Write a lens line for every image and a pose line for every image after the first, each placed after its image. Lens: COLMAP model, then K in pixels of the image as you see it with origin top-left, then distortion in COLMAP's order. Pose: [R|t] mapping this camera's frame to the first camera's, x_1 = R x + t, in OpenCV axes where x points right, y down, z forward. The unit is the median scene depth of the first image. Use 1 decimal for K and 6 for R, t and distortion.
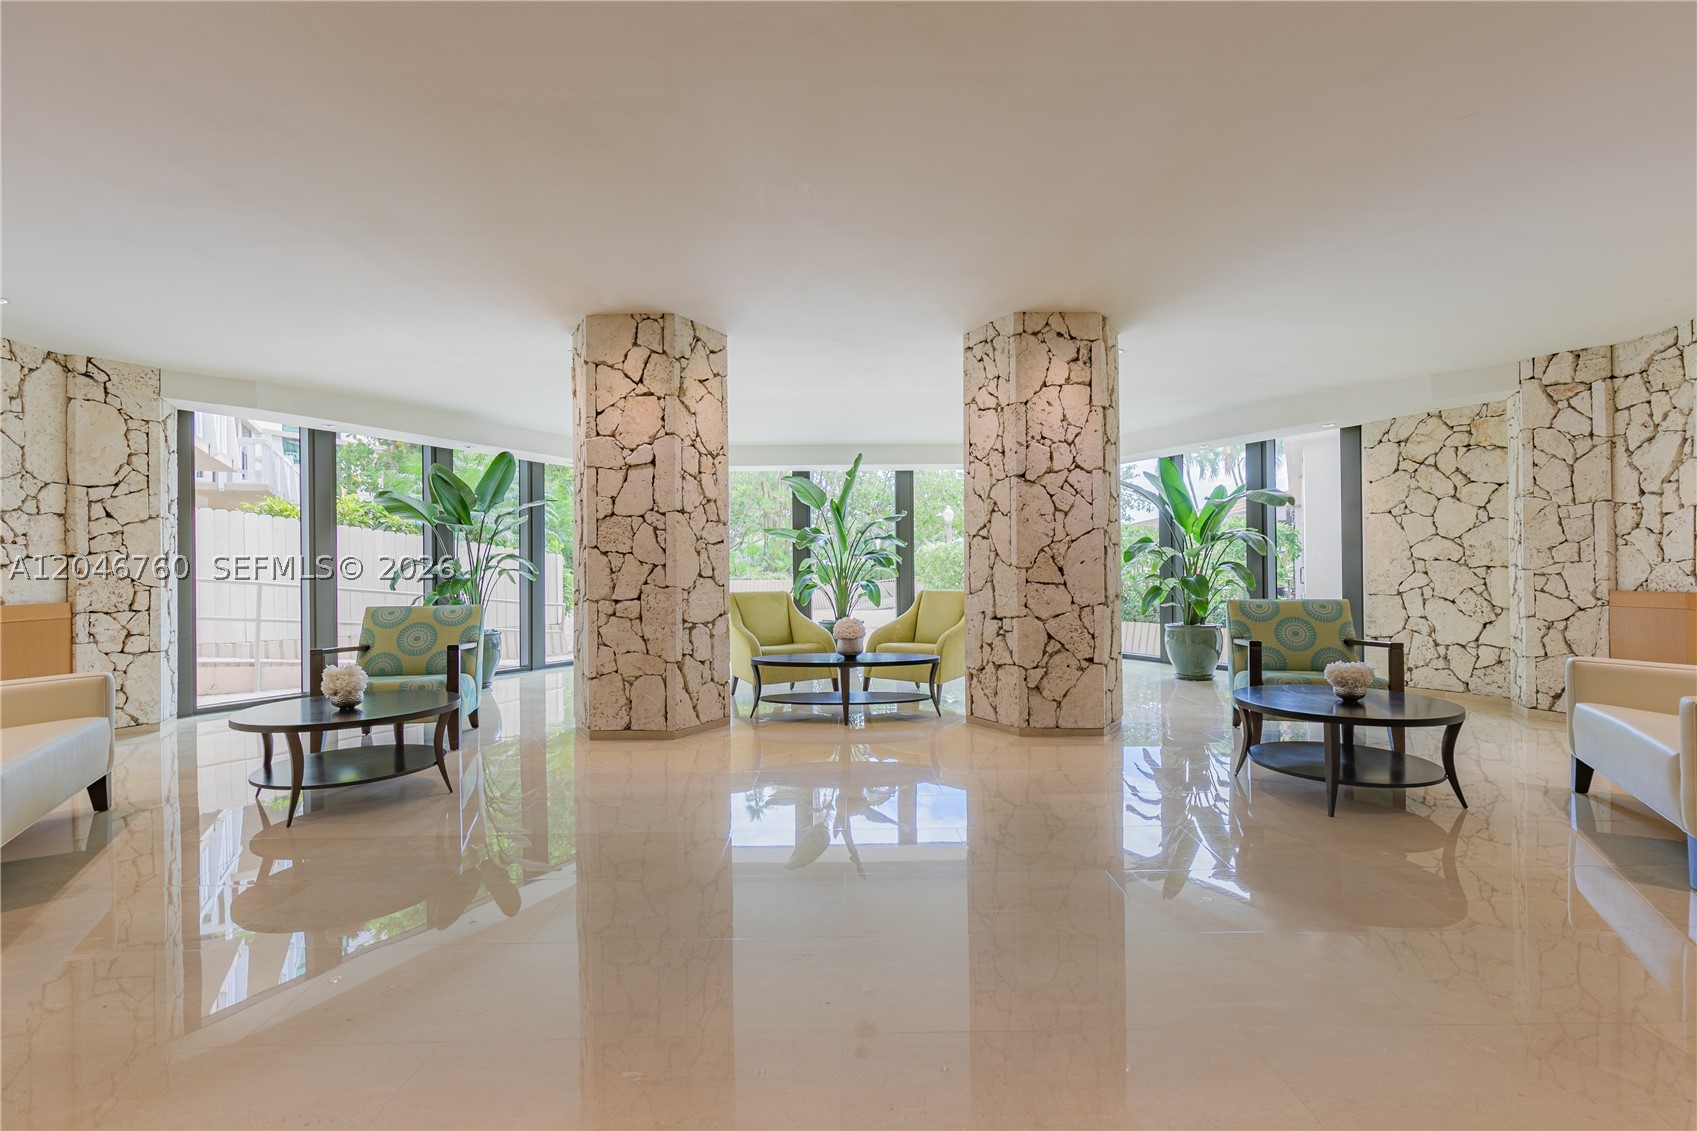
lens RADIAL K [[784.2, 0, 848.5], [0, 784.2, 565.5], [0, 0, 1]] dist [0.000270, 0.000030]
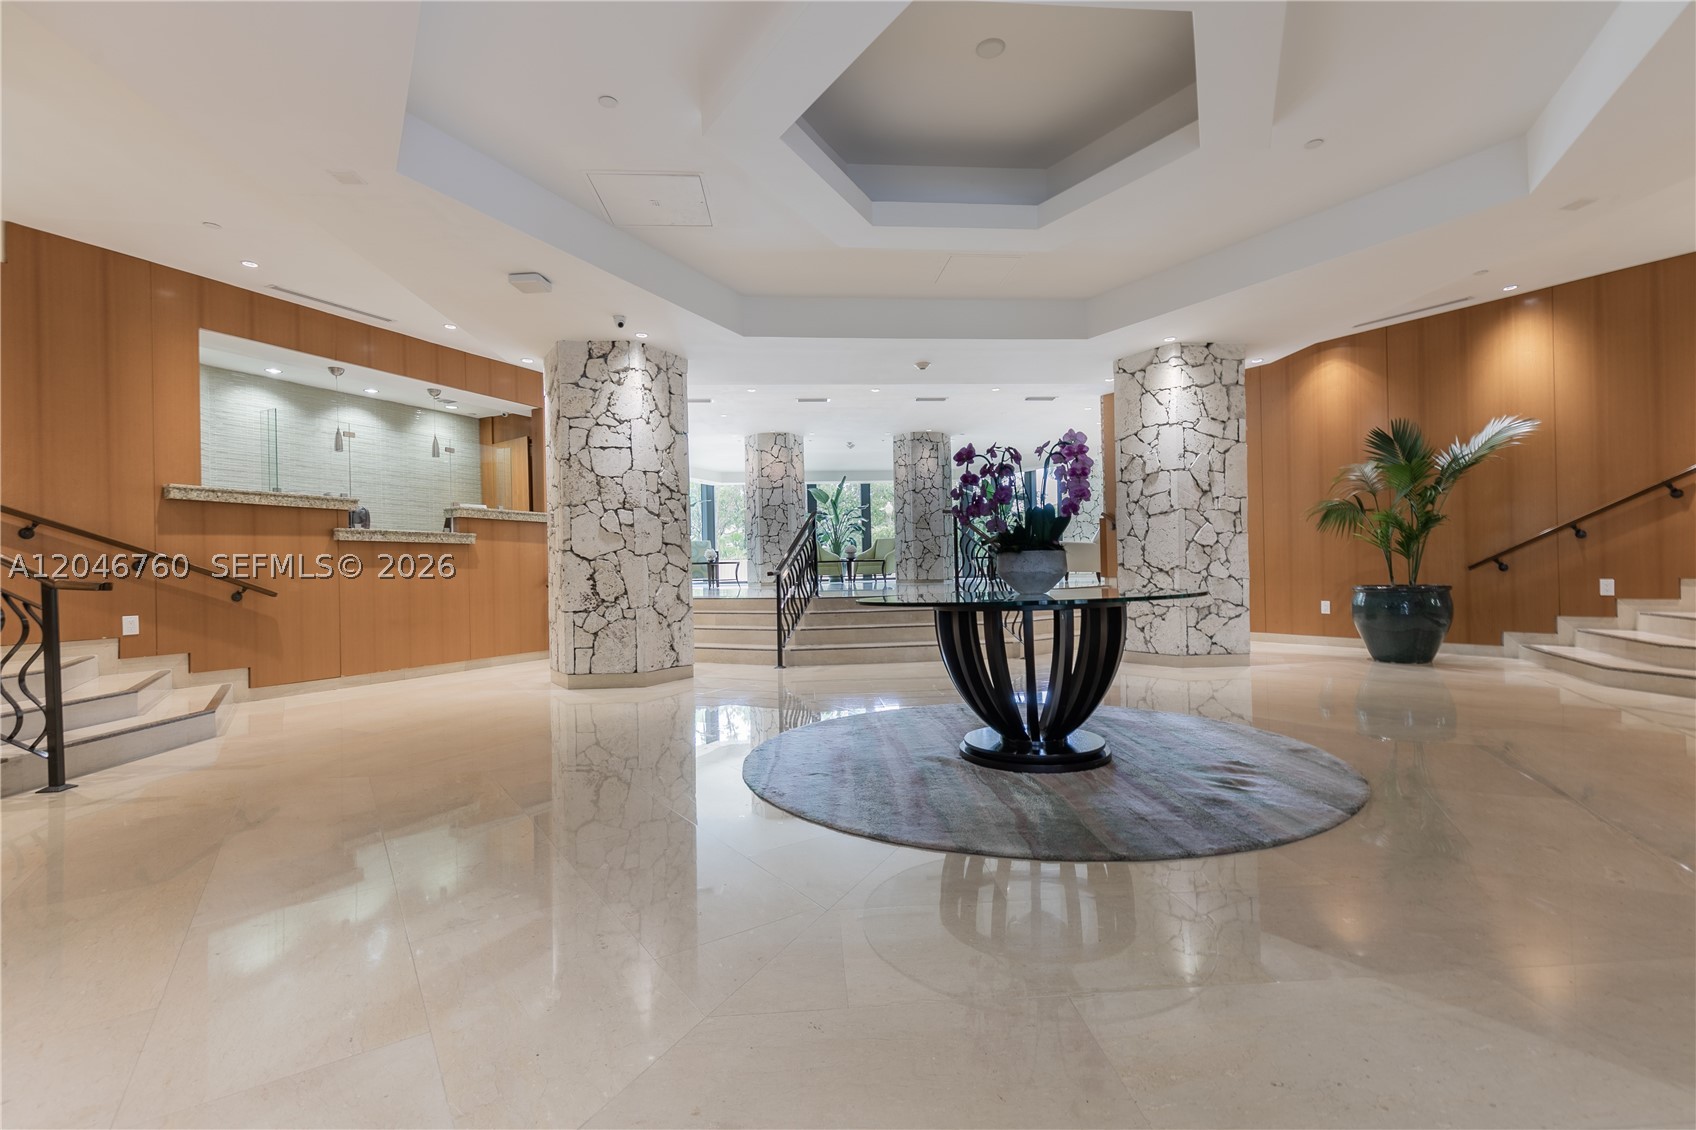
lens RADIAL K [[783.7, 0, 848.0], [0, 783.7, 565.0], [0, 0, 1]] dist [0.000270, 0.000030]
pose [[0.996992, -0.013196, 0.076376, -0.218515], [0.012798, 0.999902, 0.005702, 0.126002], [-0.076444, -0.004708, 0.997063, -1.676570]]
